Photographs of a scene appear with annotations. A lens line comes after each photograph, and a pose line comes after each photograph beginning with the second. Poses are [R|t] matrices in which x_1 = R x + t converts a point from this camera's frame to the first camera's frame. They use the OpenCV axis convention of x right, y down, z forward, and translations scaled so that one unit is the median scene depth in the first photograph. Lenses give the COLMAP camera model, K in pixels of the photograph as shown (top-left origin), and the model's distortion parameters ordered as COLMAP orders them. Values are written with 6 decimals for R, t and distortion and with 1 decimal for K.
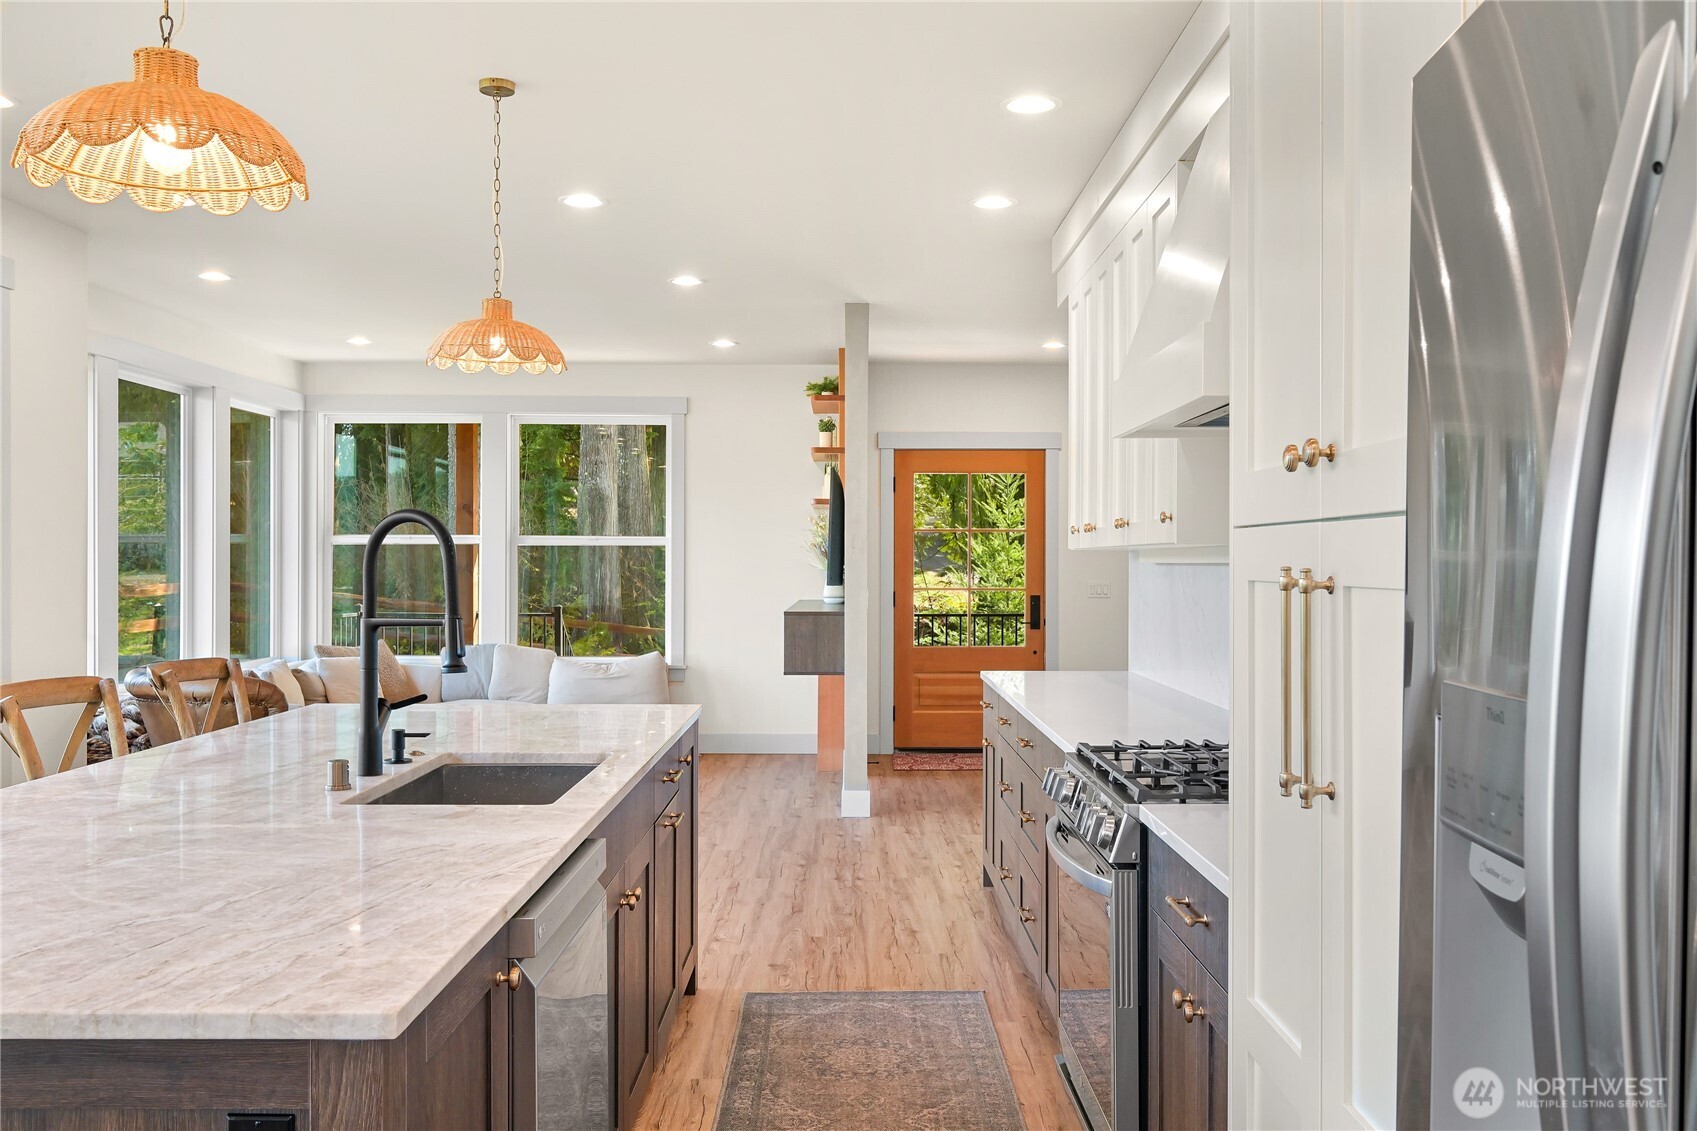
lens RADIAL K [[1474.3, 0, 847.0], [0, 1474.3, 562.3], [0, 0, 1]] dist [-0.007855, -0.001922]
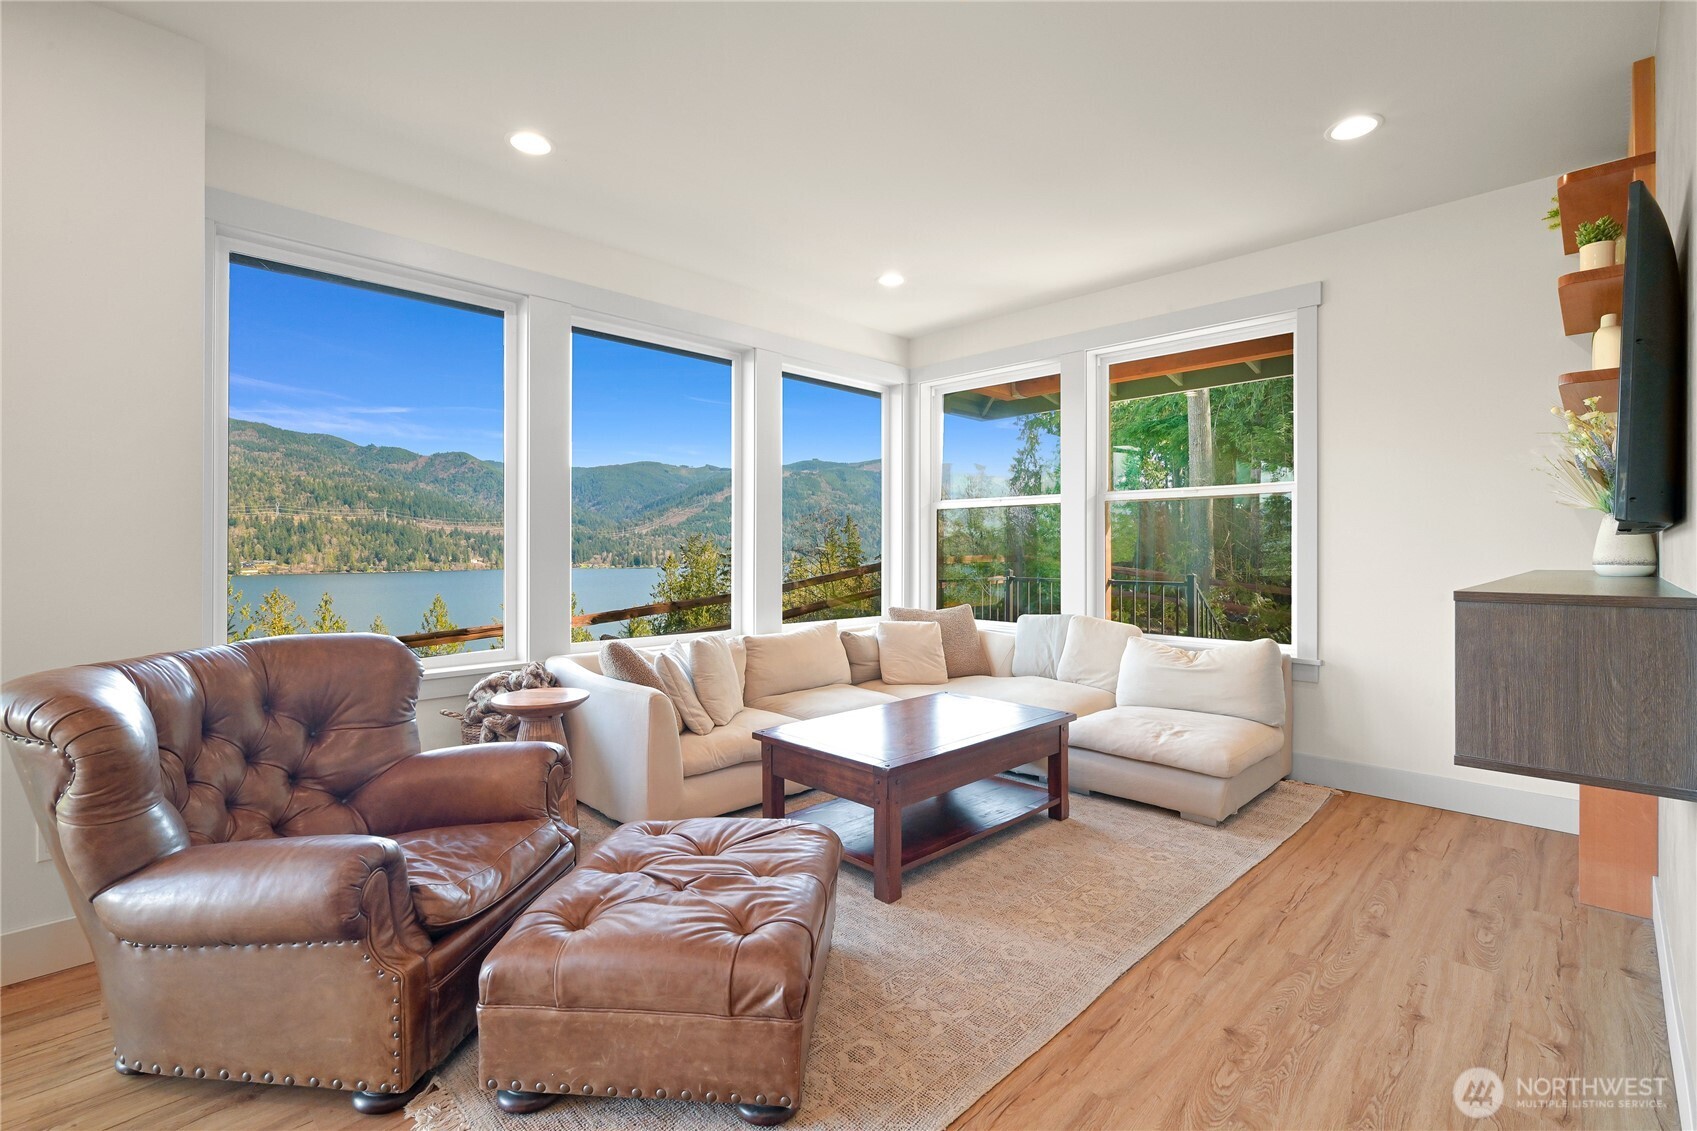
lens RADIAL K [[754.7, 0, 862.4], [0, 754.7, 544.6], [0, 0, 1]] dist [-0.005865, 0.001105]
pose [[0.714459, -0.005326, -0.699657, -0.013735], [-0.004215, 0.999920, -0.011916, 0.019775], [0.699665, 0.011462, 0.714379, 0.598797]]
